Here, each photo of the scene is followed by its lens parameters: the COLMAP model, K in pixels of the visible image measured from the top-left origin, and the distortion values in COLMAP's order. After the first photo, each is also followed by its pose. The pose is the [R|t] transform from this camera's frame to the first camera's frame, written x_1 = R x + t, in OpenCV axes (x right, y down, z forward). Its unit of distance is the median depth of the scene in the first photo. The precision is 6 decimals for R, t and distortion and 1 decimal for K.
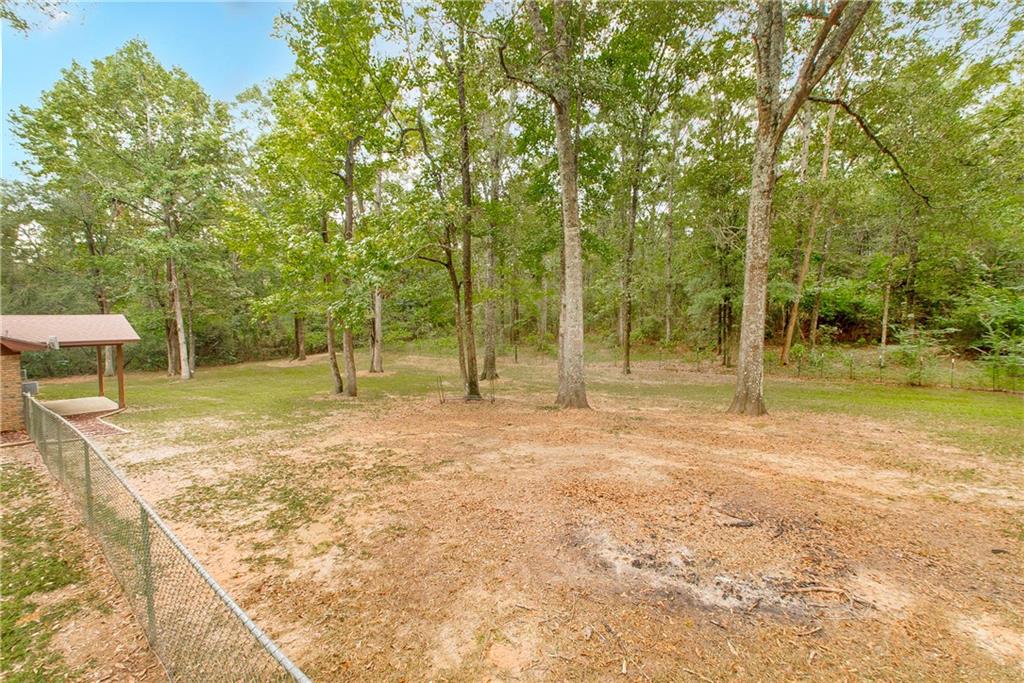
lens RADIAL K [[413.6, 0, 512.8], [0, 413.6, 339.1], [0, 0, 1]] dist [-0.002386, -0.000891]
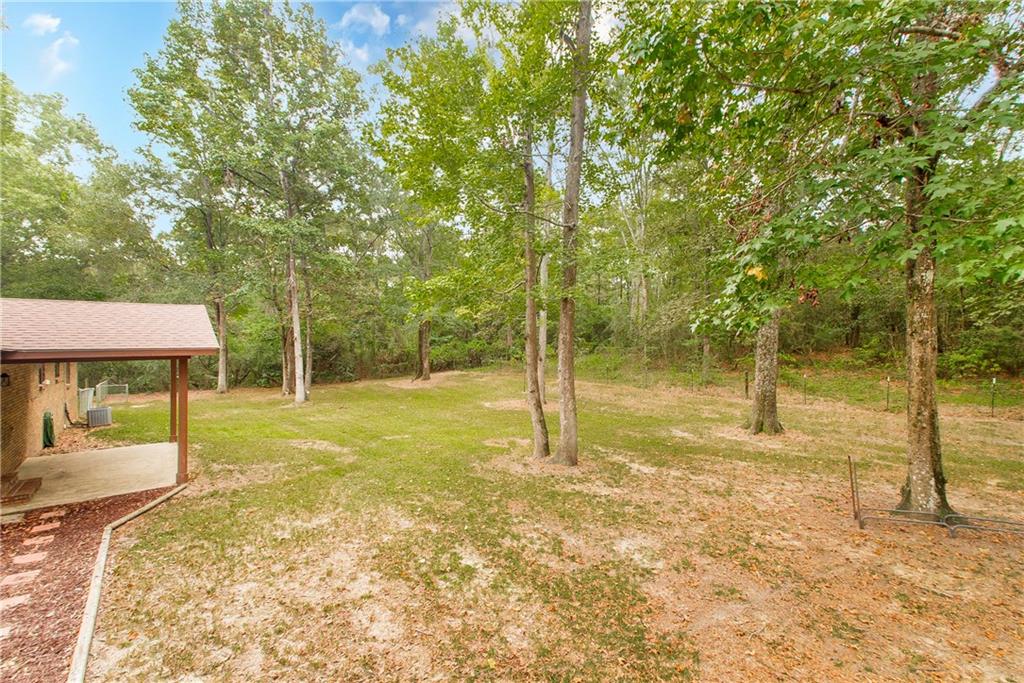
lens RADIAL K [[413.6, 0, 515.6], [0, 413.6, 339.7], [0, 0, 1]] dist [-0.002386, -0.000891]
pose [[0.980324, 0.014581, -0.196854, -0.192924], [-0.023080, 0.998895, -0.040950, 0.000763], [0.196039, 0.044688, 0.979577, 0.248397]]
